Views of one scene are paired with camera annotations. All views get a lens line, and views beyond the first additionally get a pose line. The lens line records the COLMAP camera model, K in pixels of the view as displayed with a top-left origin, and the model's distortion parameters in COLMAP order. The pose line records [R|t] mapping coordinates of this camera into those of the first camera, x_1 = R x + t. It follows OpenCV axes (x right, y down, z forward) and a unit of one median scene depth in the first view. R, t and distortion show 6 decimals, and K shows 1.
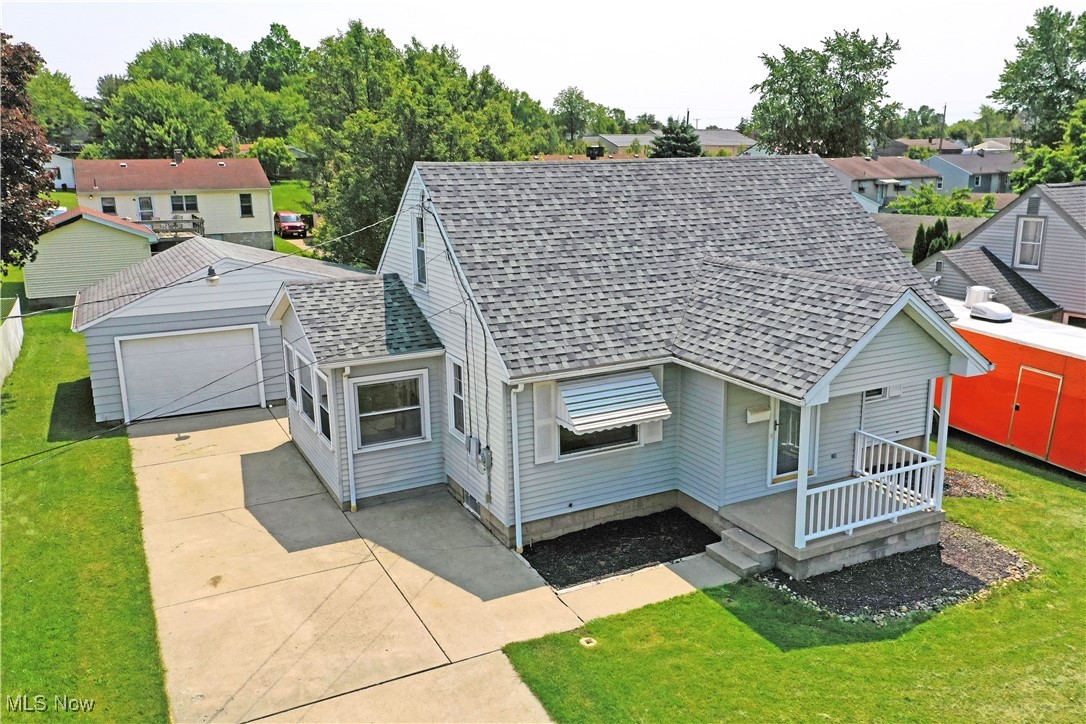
lens RADIAL K [[864.0, 0, 538.9], [0, 864.0, 358.6], [0, 0, 1]] dist [0.019344, 0.004976]
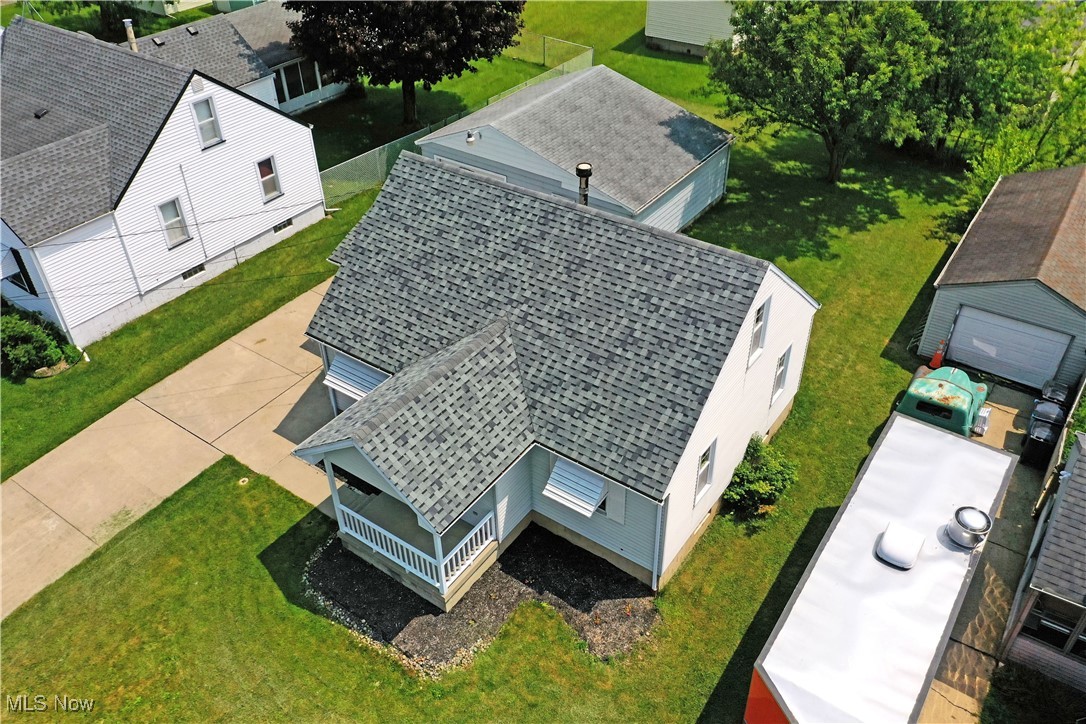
lens RADIAL K [[864.0, 0, 538.9], [0, 864.0, 358.6], [0, 0, 1]] dist [0.019344, 0.004976]
pose [[0.467576, 0.541158, -0.698942, 1.181892], [-0.190182, 0.833770, 0.518322, -0.763133], [0.863251, -0.109429, 0.492770, 0.522739]]
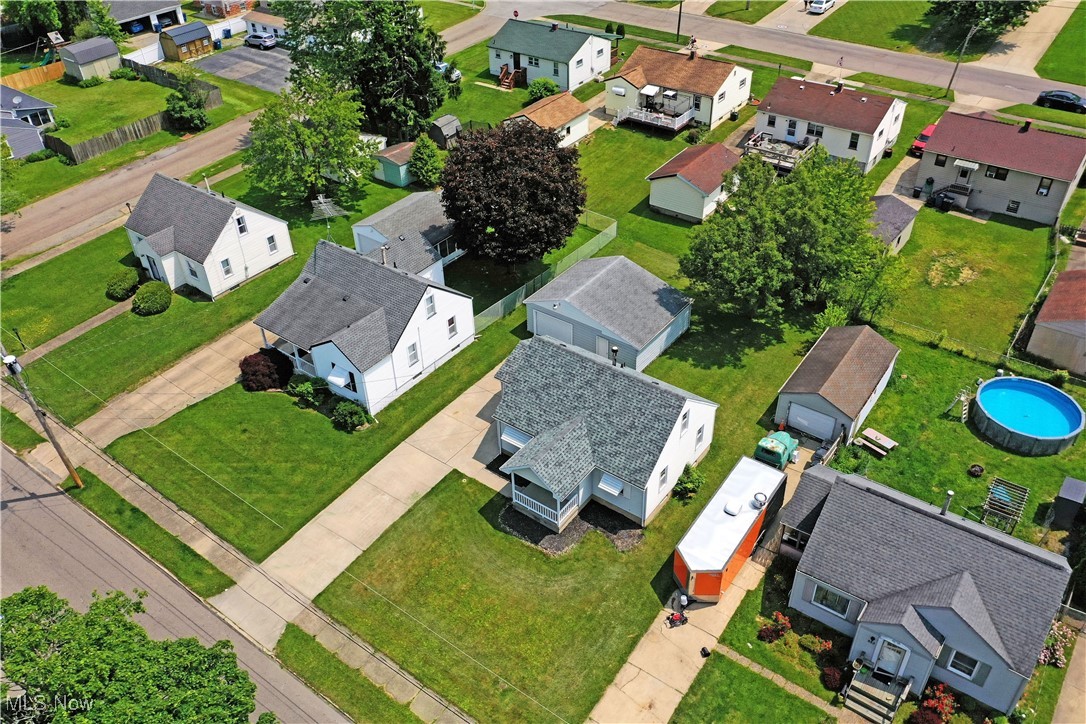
lens RADIAL K [[852.1, 0, 538.9], [0, 852.1, 360.1], [0, 0, 1]] dist [0.010687, 0.000958]
pose [[0.448192, 0.541491, -0.711275, 2.253577], [-0.186238, 0.834766, 0.518151, -1.880505], [0.874322, -0.099764, 0.474982, -0.471470]]
